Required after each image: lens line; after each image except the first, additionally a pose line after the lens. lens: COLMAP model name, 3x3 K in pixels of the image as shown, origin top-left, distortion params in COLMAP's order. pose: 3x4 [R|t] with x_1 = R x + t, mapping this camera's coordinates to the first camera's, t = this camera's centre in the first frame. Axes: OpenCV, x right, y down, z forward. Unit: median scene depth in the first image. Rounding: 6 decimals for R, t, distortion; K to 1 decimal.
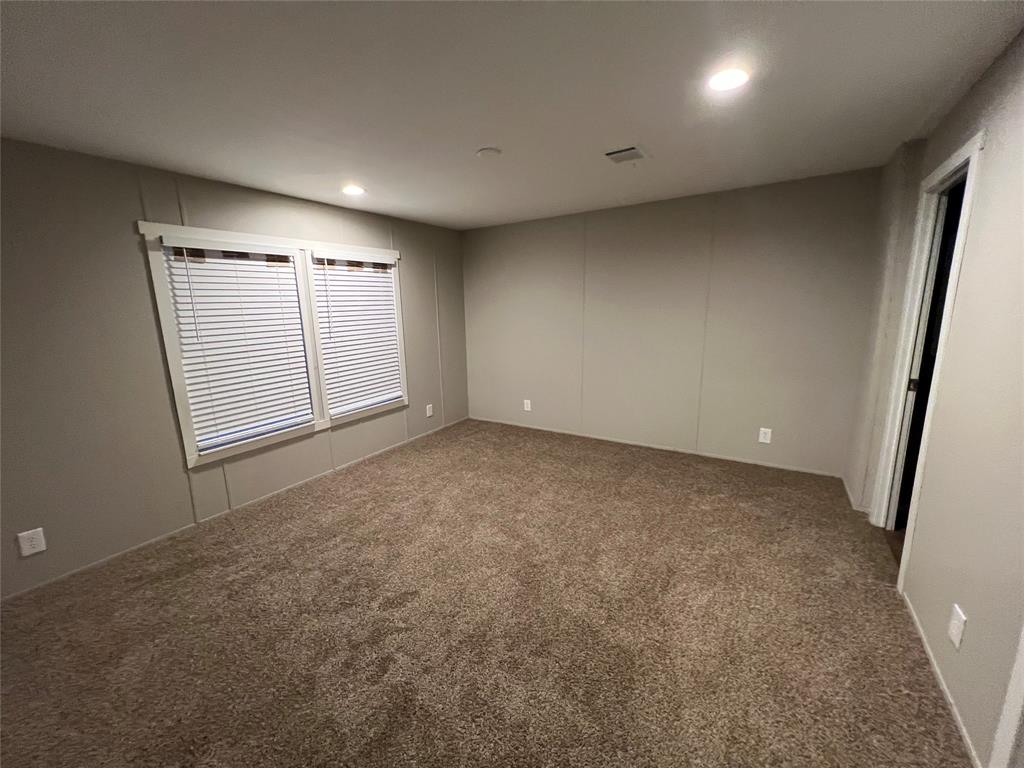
lens RADIAL K [[409.7, 0, 509.5], [0, 409.7, 387.0], [0, 0, 1]] dist [0.000658, -0.000244]
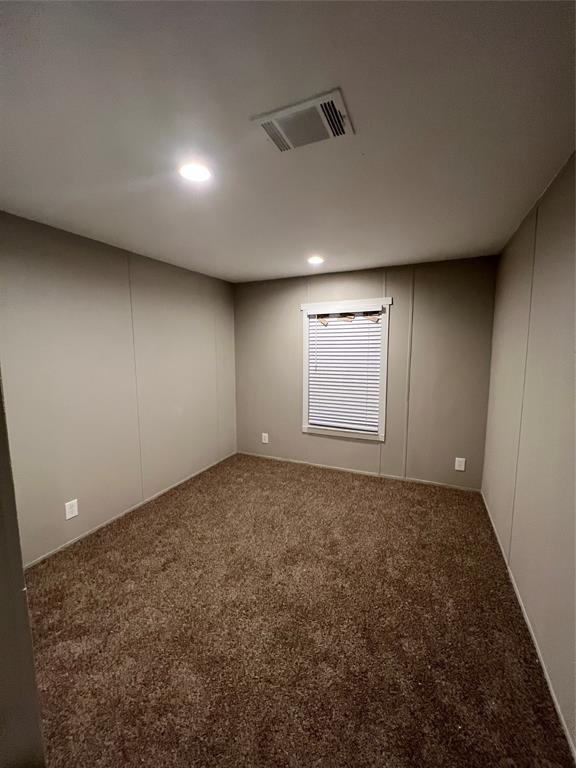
lens RADIAL K [[307.3, 0, 288.0], [0, 307.3, 384.0], [0, 0, 1]] dist [0.000658, -0.000244]
pose [[0.097050, 0.134859, -0.986101, 0.501725], [-0.195085, 0.974136, 0.114022, -0.147793], [0.975973, 0.181307, 0.120849, 0.667753]]
